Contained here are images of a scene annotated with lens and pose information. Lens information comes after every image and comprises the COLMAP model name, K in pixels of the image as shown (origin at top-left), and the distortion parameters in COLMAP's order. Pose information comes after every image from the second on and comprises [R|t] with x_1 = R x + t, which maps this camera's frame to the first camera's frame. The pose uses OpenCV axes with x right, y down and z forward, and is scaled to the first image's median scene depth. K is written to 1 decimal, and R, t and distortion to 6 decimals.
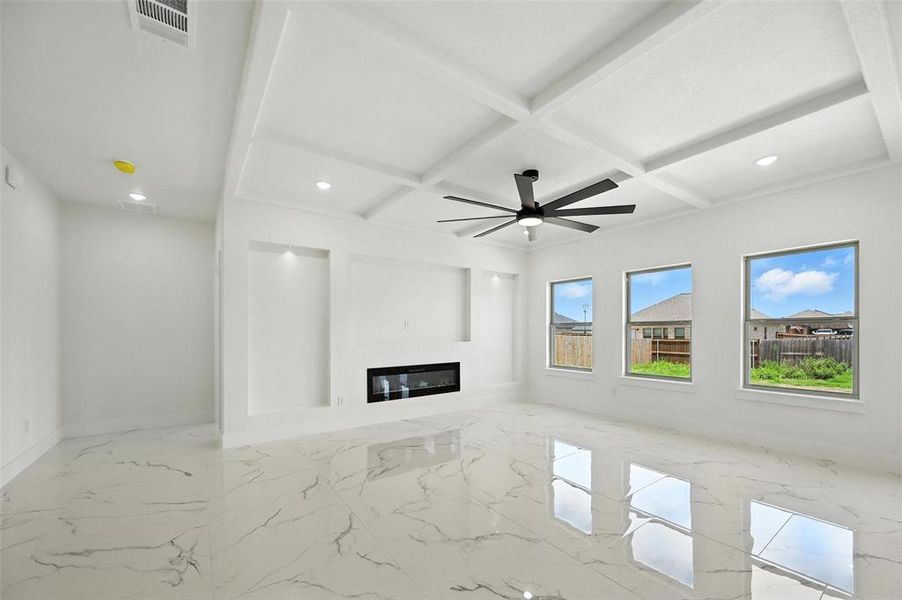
lens RADIAL K [[358.9, 0, 458.4], [0, 358.9, 333.6], [0, 0, 1]] dist [0.007216, -0.000120]
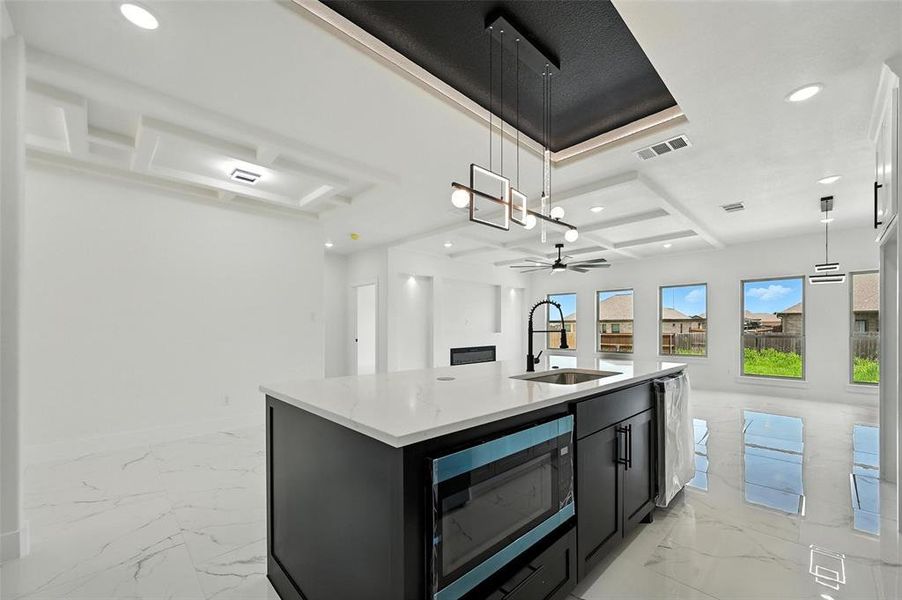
lens RADIAL K [[358.9, 0, 455.5], [0, 358.9, 328.3], [0, 0, 1]] dist [0.007216, -0.000120]
pose [[0.990316, -0.000782, 0.138829, -0.493795], [0.001380, 0.999990, -0.004209, 0.013938], [-0.138825, 0.004359, 0.990307, -0.672730]]
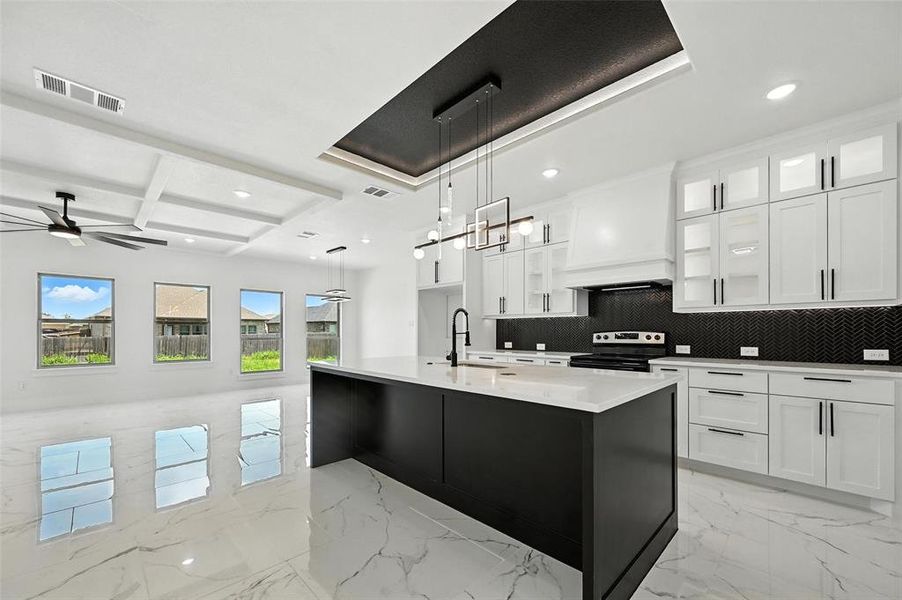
lens RADIAL K [[358.9, 0, 463.8], [0, 358.9, 327.2], [0, 0, 1]] dist [0.007216, -0.000120]
pose [[-0.161569, 0.011180, 0.986798, -0.929437], [0.004997, 0.999932, -0.010511, 0.012193], [-0.986849, 0.003233, -0.161614, -0.094282]]
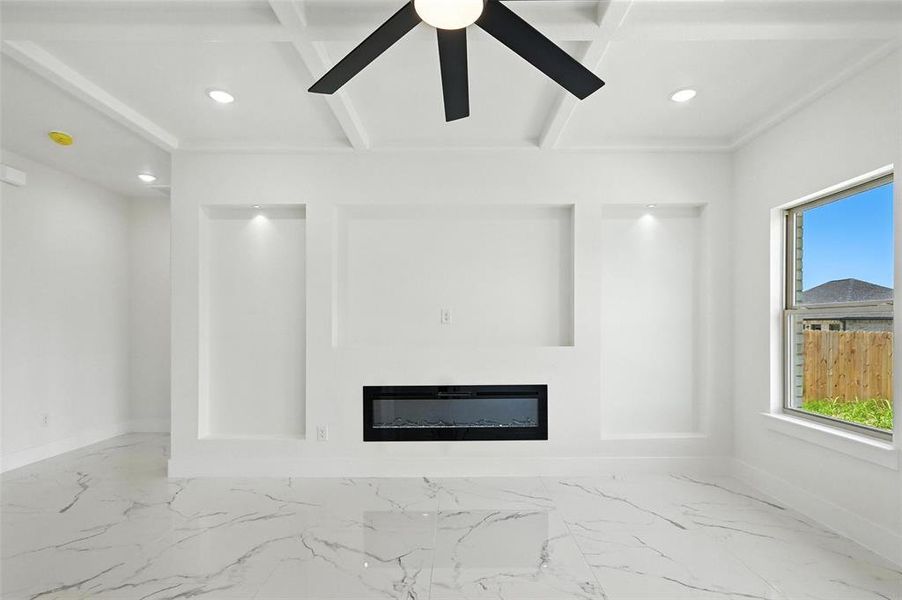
lens RADIAL K [[431.6, 0, 456.7], [0, 431.6, 330.8], [0, 0, 1]] dist [0.001775, 0.001166]
pose [[0.809333, 0.001683, -0.587348, 0.344272], [-0.003750, 0.999990, -0.002303, 0.002557], [0.587339, 0.004066, 0.809331, 0.523513]]
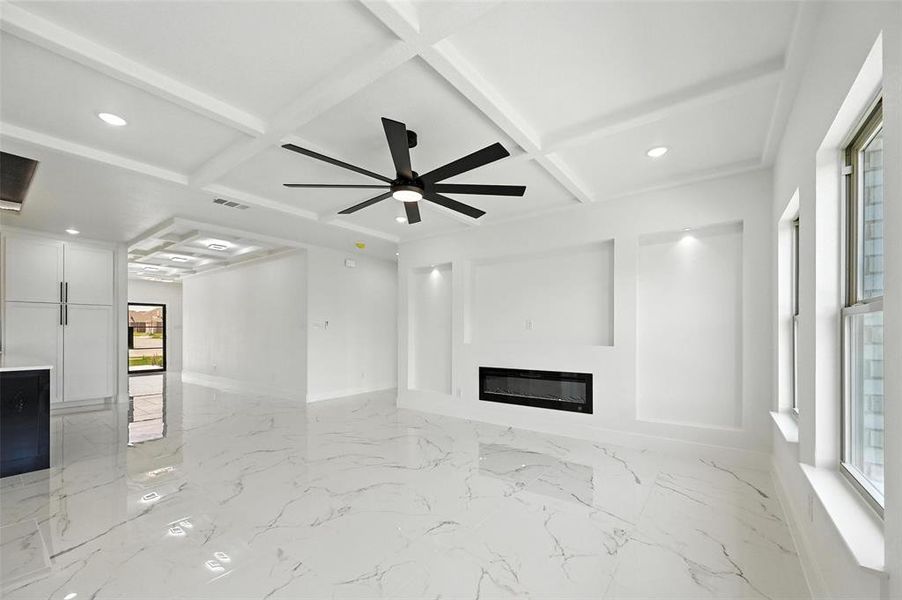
lens RADIAL K [[358.9, 0, 460.2], [0, 358.9, 332.8], [0, 0, 1]] dist [0.007216, -0.000120]
pose [[0.308108, 0.003794, -0.951344, 0.780405], [-0.007041, 0.999974, 0.001707, -0.003320], [0.951325, 0.006172, 0.308127, 0.672162]]
